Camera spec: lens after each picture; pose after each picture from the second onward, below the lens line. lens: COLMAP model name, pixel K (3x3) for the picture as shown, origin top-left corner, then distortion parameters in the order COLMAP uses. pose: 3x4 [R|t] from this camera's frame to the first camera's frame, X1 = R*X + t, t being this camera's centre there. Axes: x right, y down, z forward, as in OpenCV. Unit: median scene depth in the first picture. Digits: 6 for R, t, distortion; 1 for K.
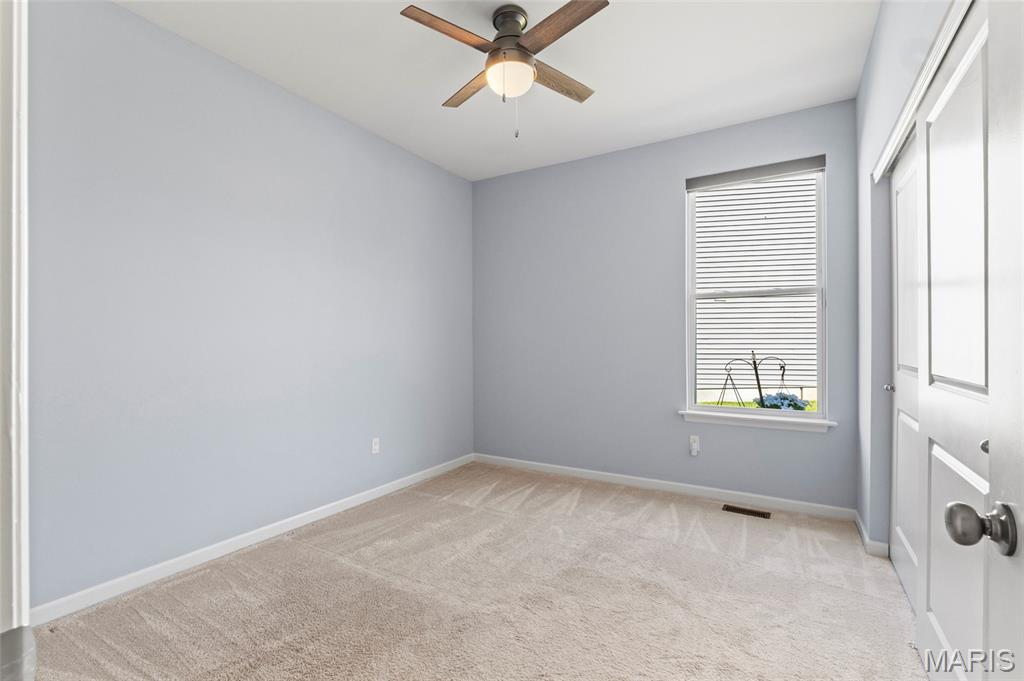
lens RADIAL K [[460.7, 0, 512.0], [0, 460.7, 340.5], [0, 0, 1]] dist [0.000013, 0.000030]
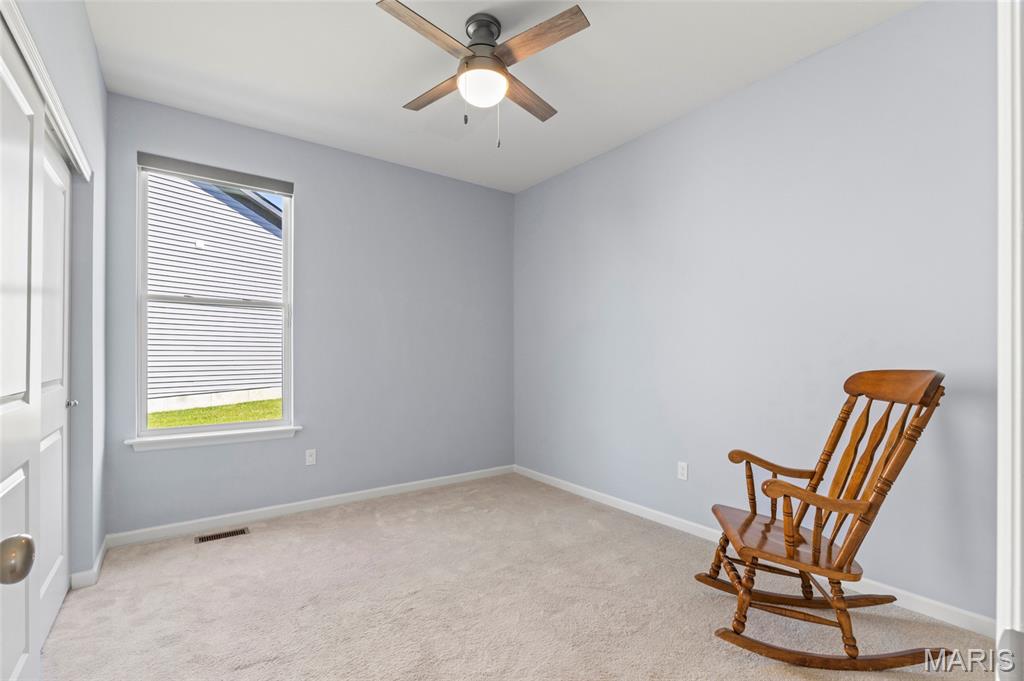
lens RADIAL K [[466.8, 0, 513.3], [0, 466.8, 351.9], [0, 0, 1]] dist [0.001036, 0.000114]
pose [[0.380575, 0.007135, 0.924723, -0.144447], [-0.005569, 0.999970, -0.005424, 0.001082], [-0.924733, -0.003086, 0.380603, 0.093620]]
